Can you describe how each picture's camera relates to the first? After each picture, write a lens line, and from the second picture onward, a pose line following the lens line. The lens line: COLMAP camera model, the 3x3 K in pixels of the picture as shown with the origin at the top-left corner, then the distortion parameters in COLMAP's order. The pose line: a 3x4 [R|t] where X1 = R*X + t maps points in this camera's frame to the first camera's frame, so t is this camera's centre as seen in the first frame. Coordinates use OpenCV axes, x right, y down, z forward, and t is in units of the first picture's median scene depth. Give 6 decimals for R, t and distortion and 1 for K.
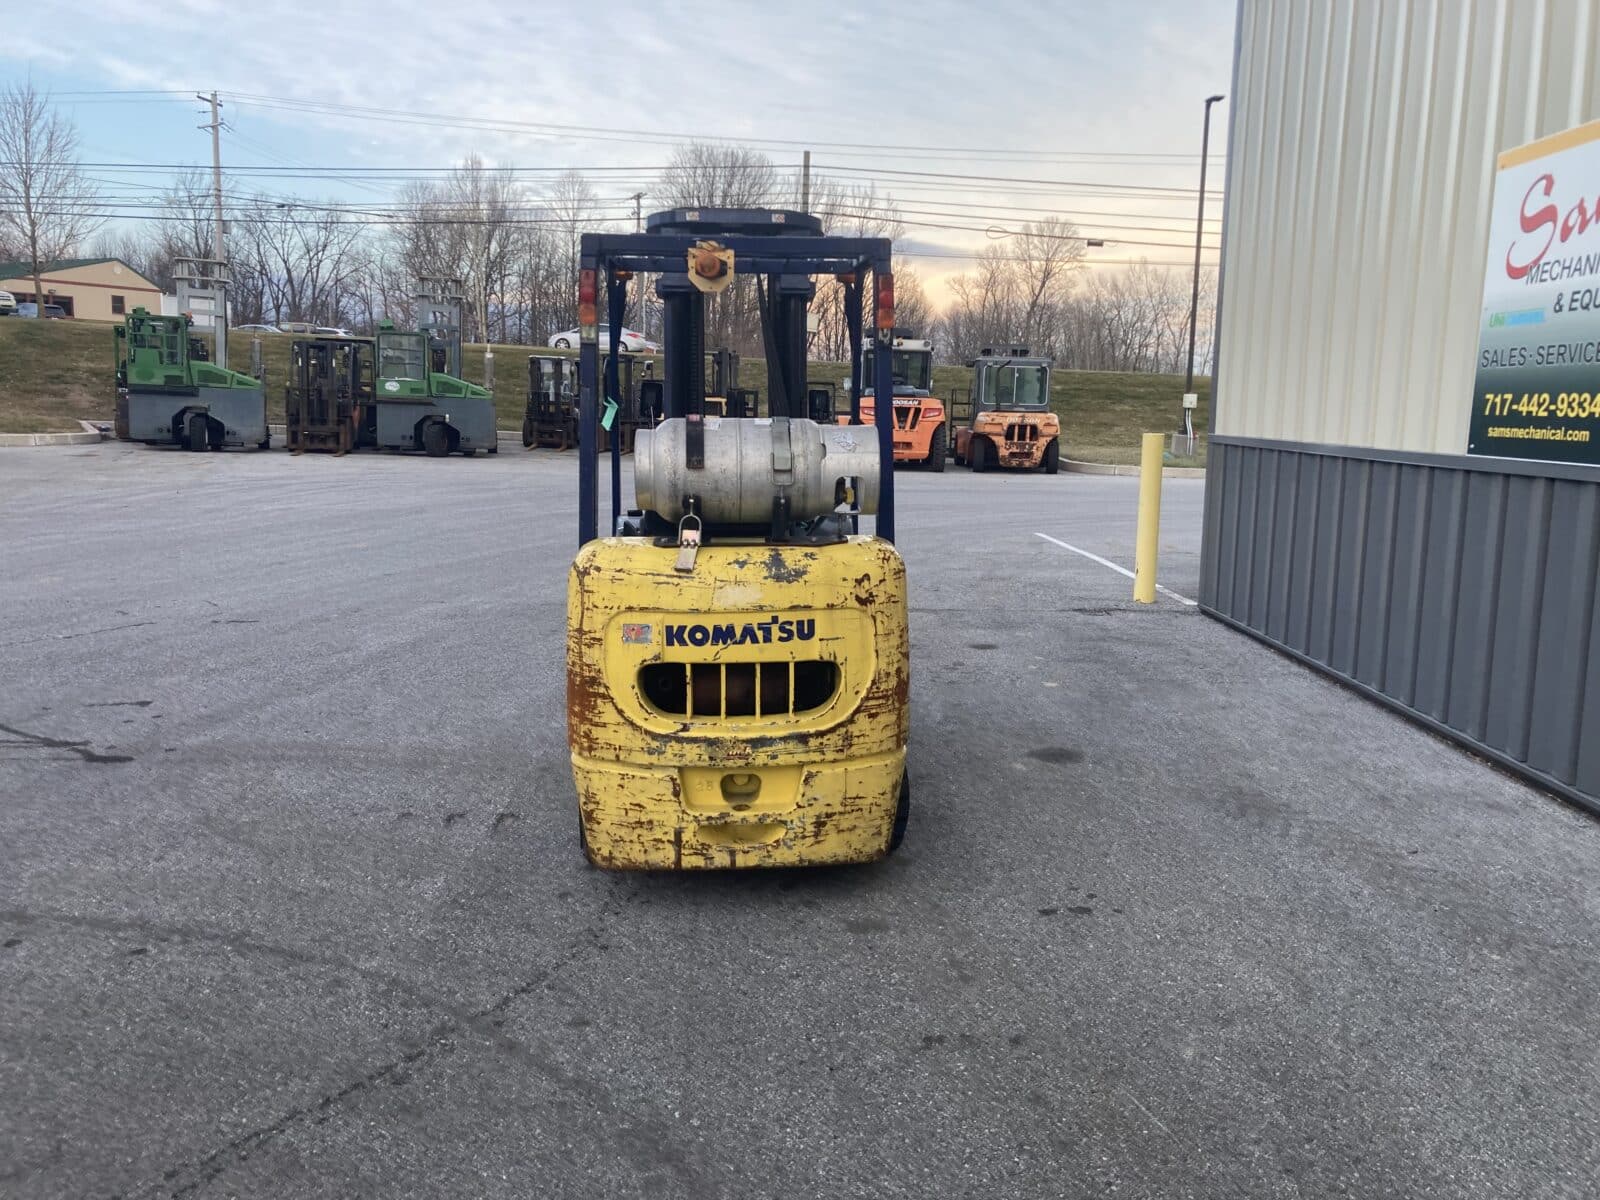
lens RADIAL K [[1298.5, 0, 805.8], [0, 1298.5, 588.4], [0, 0, 1]] dist [0.039801, -0.031209]
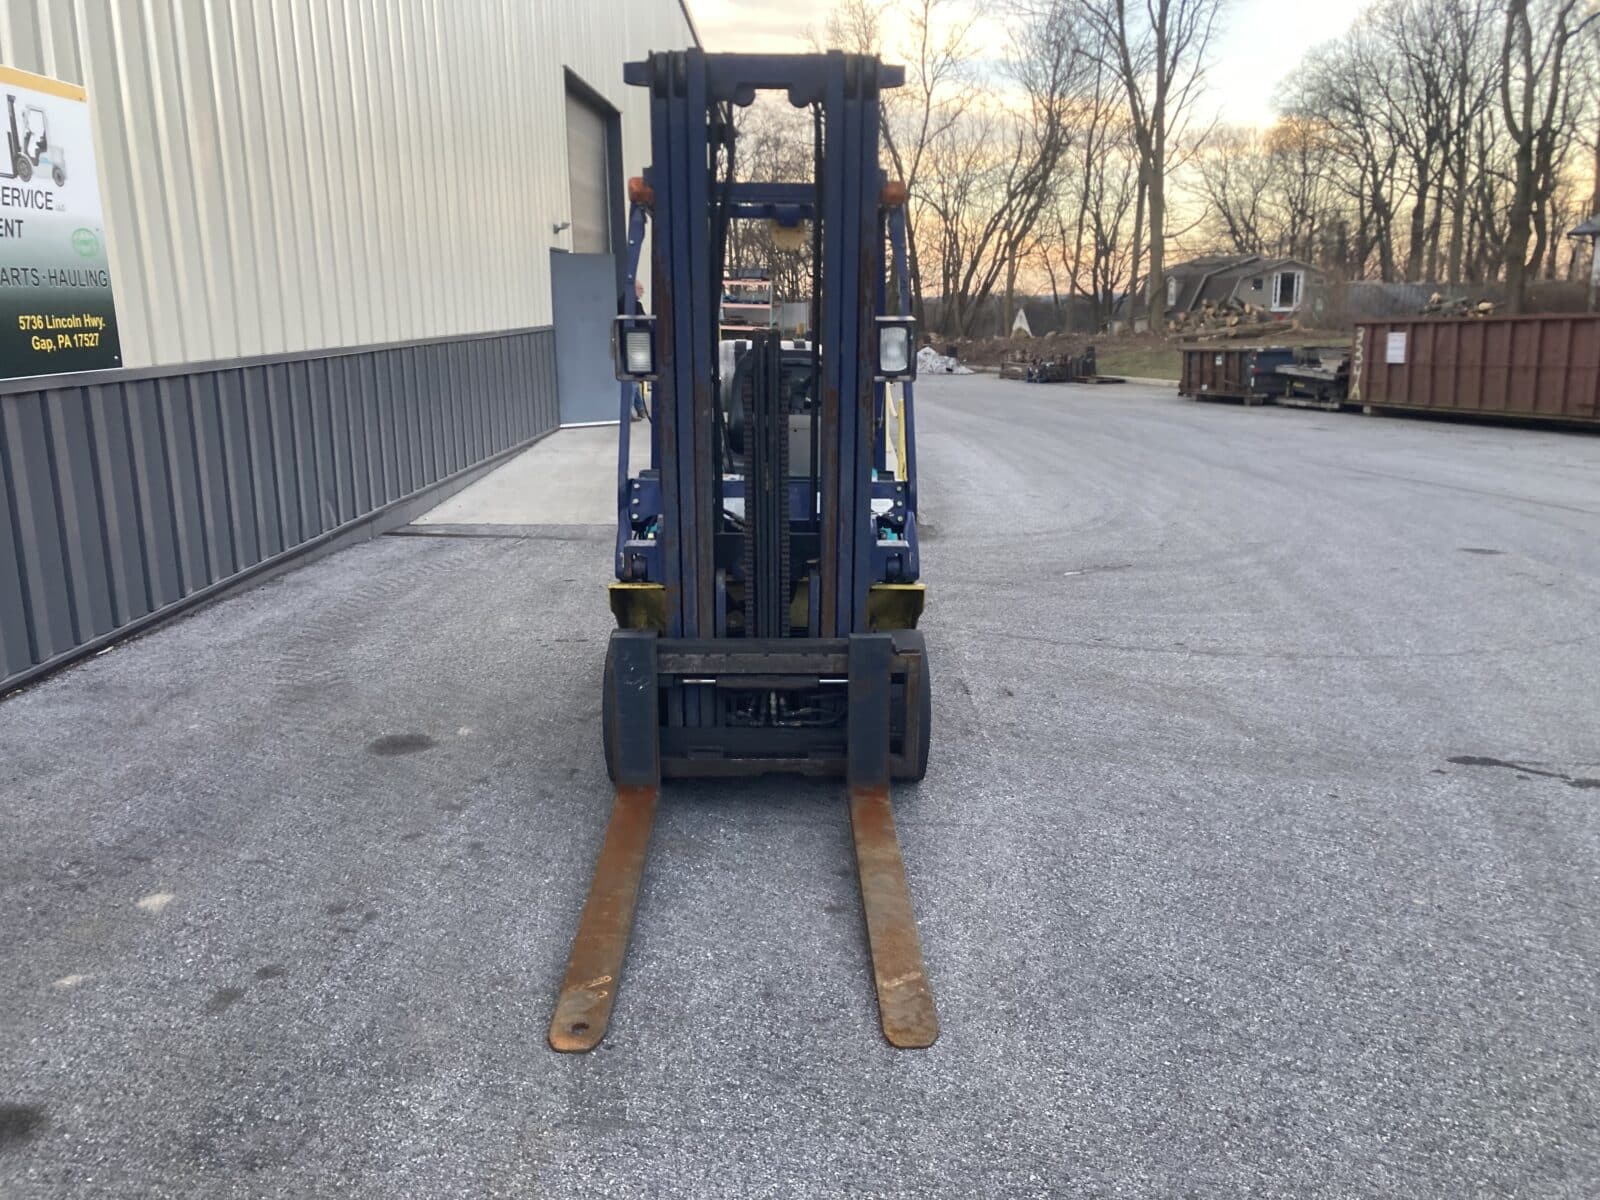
lens RADIAL K [[1298.5, 0, 805.2], [0, 1298.5, 609.1], [0, 0, 1]] dist [0.039801, -0.031209]
pose [[-0.999082, -0.024378, 0.035217, -0.122091], [-0.009583, 0.928608, 0.370939, -0.322028], [-0.041746, 0.370261, -0.927989, 2.007161]]
